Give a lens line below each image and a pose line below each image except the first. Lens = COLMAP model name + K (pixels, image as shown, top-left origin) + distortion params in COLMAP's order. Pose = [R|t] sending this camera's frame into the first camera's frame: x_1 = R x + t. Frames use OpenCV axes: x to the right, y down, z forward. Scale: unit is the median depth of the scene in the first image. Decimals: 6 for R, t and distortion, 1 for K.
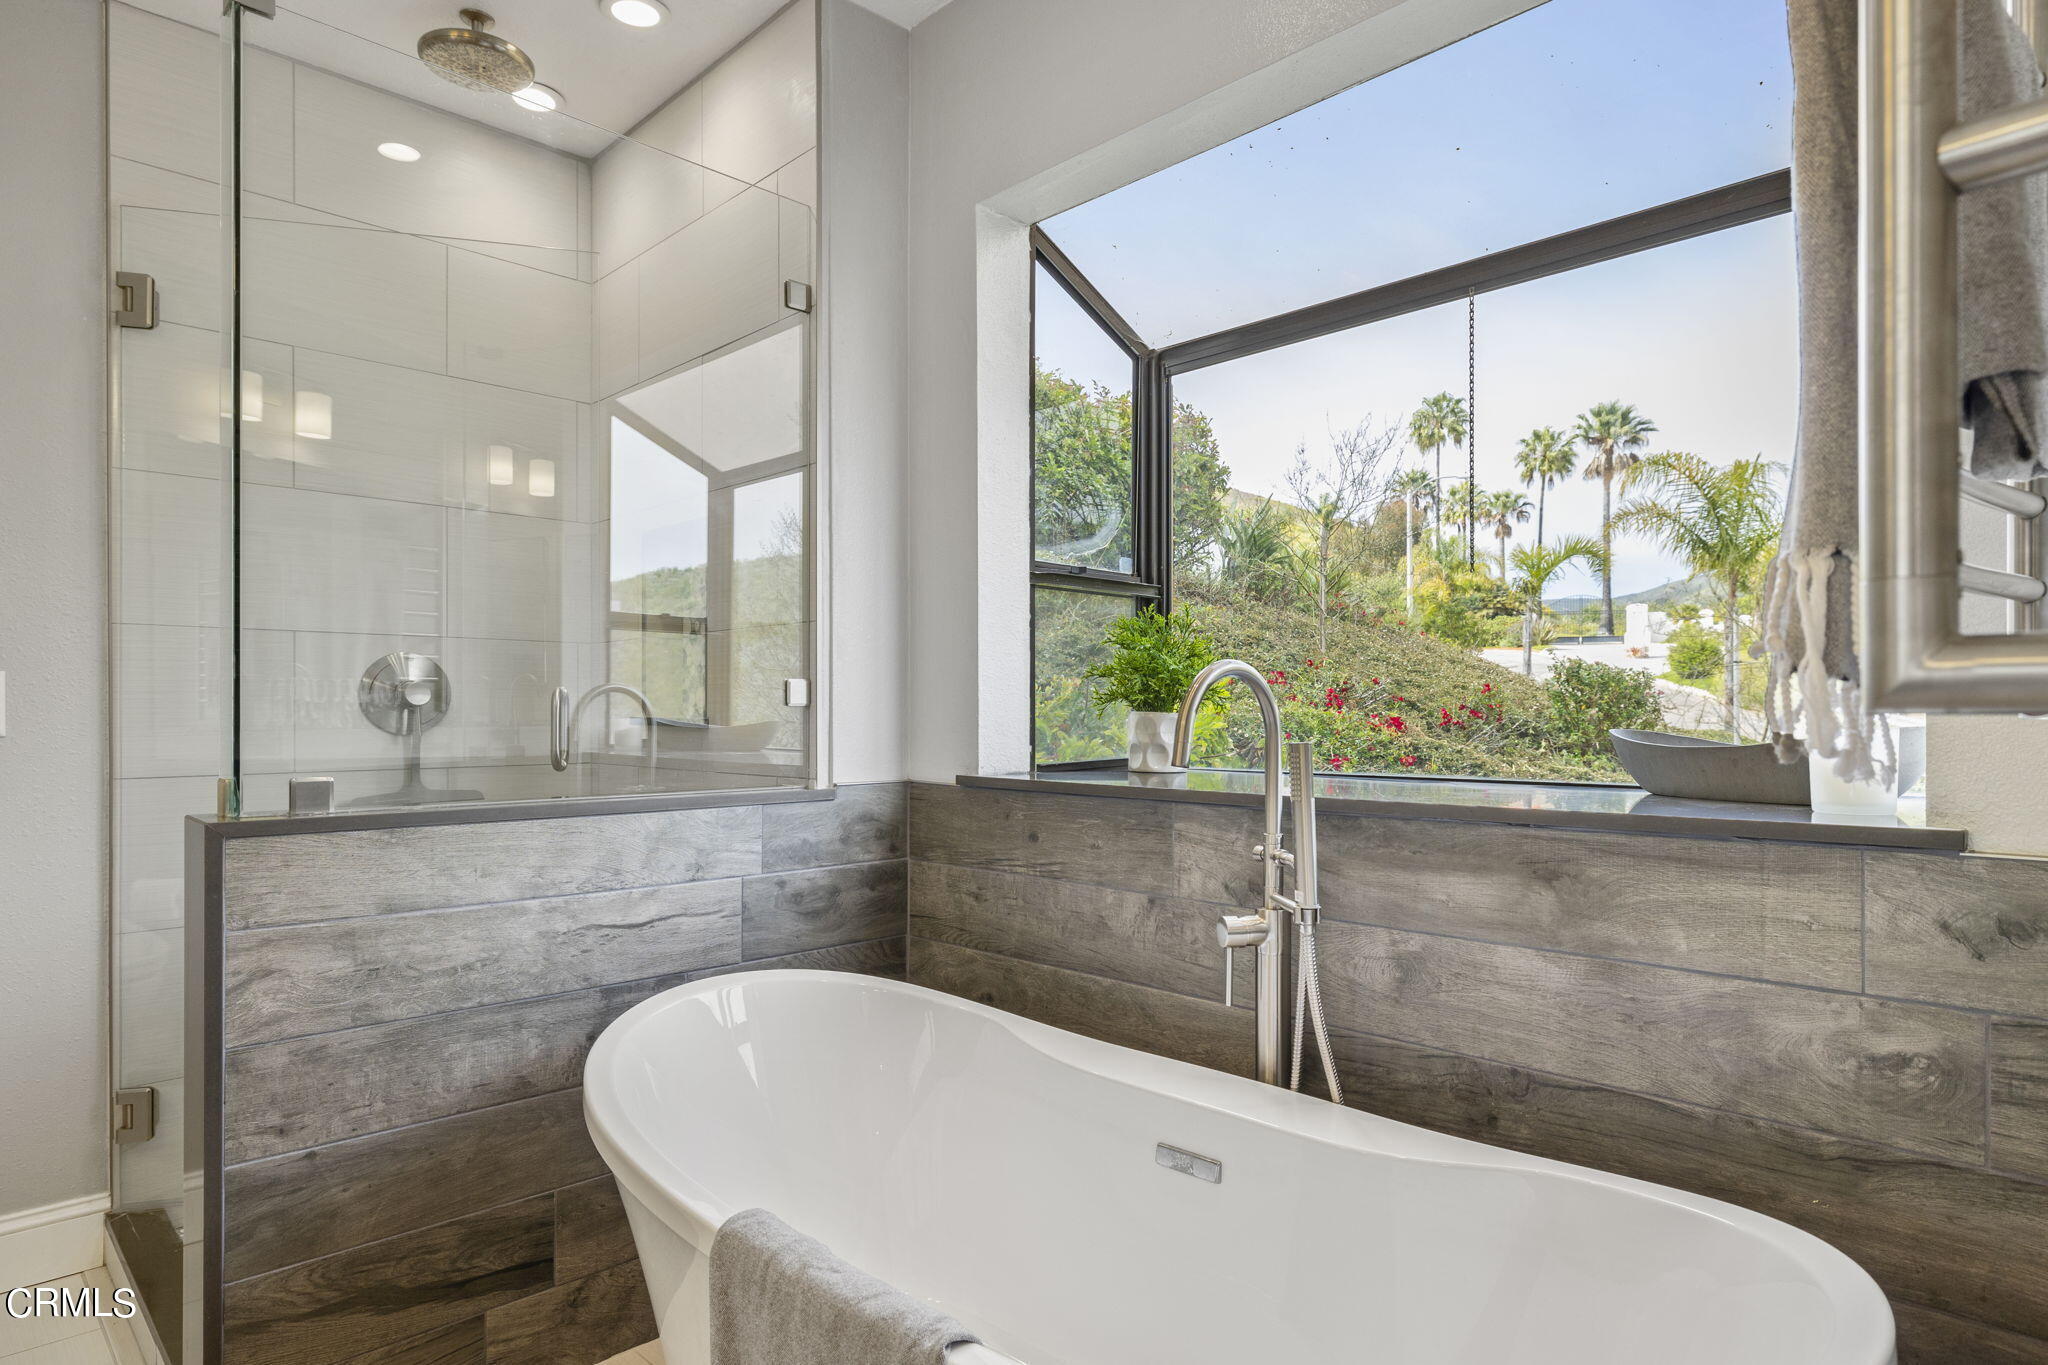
lens RADIAL K [[1132.4, 0, 1019.6], [0, 1132.4, 703.7], [0, 0, 1]] dist [-0.000336, 0.000311]
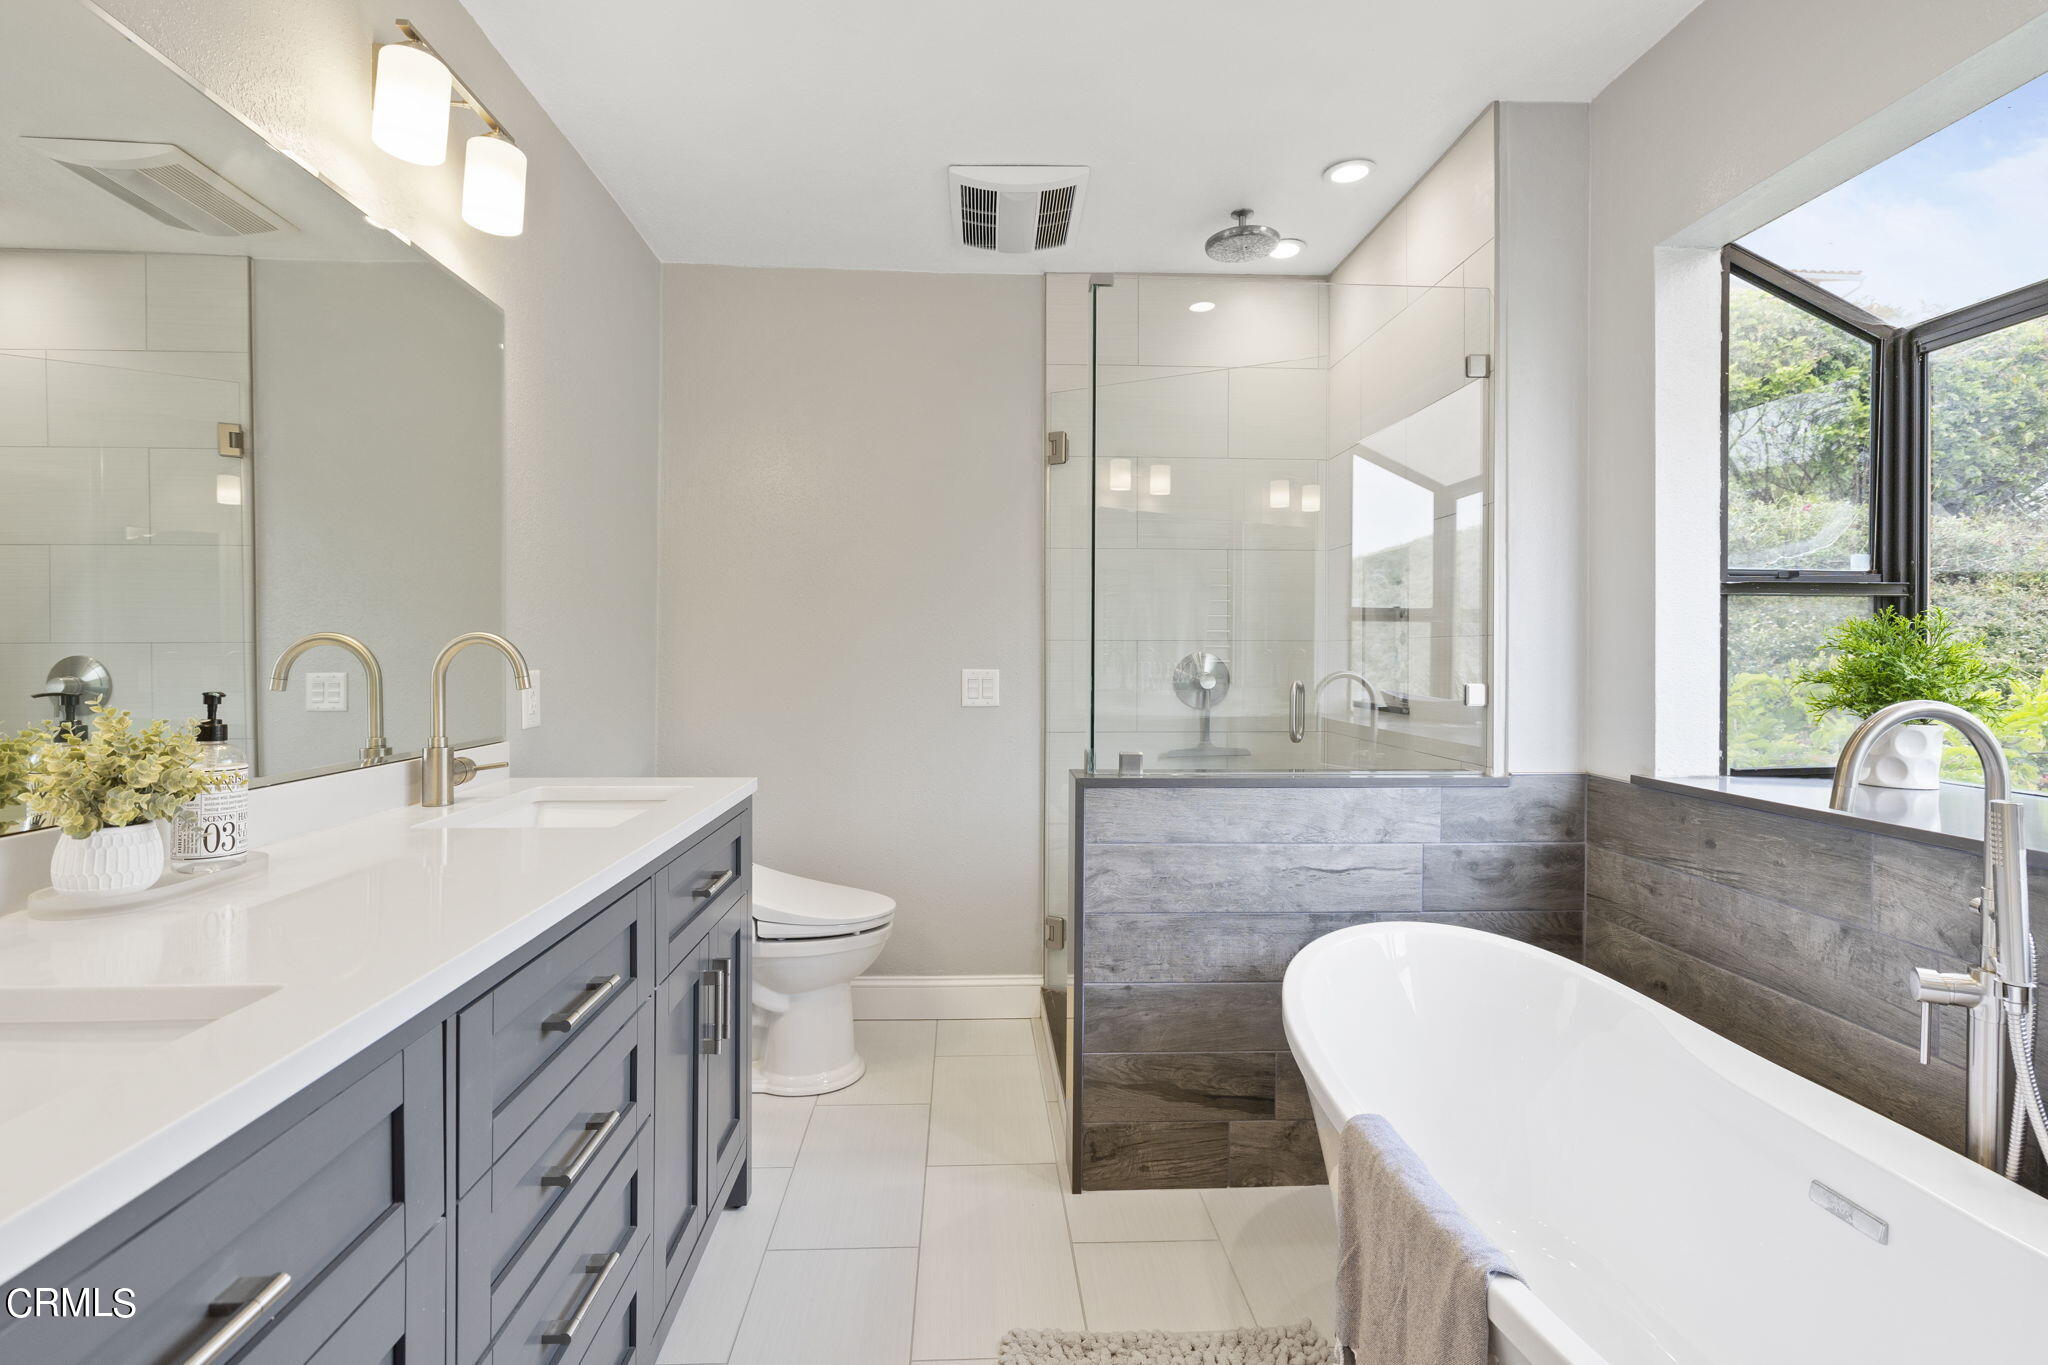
lens RADIAL K [[924.2, 0, 1027.2], [0, 924.2, 639.4], [0, 0, 1]] dist [-0.001837, 0.000654]
pose [[0.749627, -0.005688, -0.661837, 0.115958], [0.000269, 0.999966, -0.008289, -0.071685], [0.661861, 0.006036, 0.749602, -0.071804]]
